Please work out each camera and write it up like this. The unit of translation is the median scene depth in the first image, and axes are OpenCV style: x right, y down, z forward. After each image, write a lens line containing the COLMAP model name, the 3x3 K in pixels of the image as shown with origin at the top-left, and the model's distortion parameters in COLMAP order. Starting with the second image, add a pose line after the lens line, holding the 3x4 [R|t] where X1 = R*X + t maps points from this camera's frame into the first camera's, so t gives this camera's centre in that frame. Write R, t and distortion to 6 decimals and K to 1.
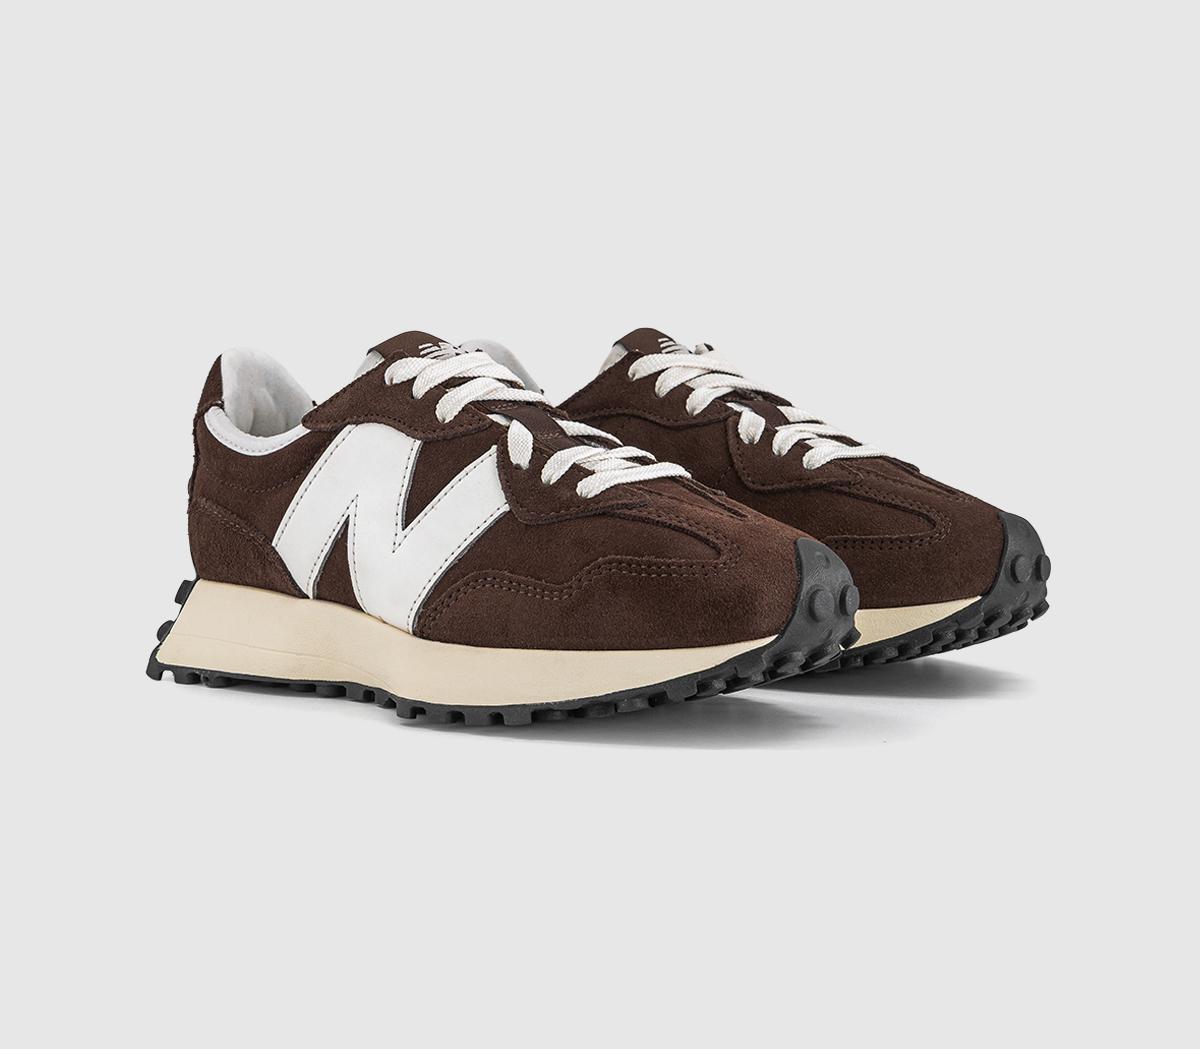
lens RADIAL K [[2073.6, 0, 600.0], [0, 2073.6, 524.5], [0, 0, 1]] dist [0.028925, 0.064574]
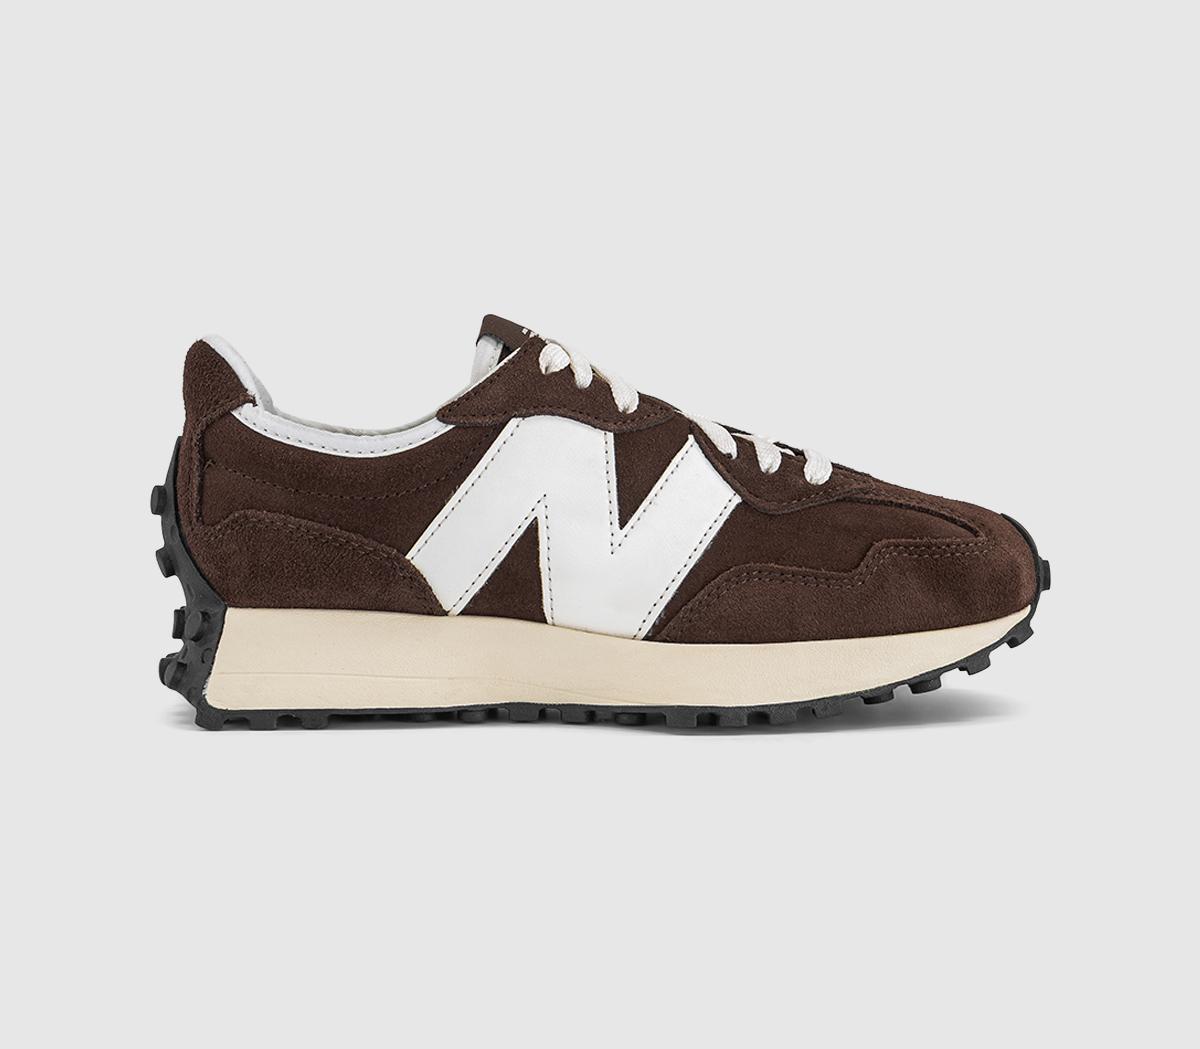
lens RADIAL K [[2073.6, 0, 600.0], [0, 2073.6, 524.5], [0, 0, 1]] dist [0.028925, 0.064574]
pose [[0.789721, -0.054138, 0.611073, -0.654746], [0.053990, 0.998367, 0.018676, -0.016881], [-0.611086, 0.018243, 0.791354, 0.266104]]
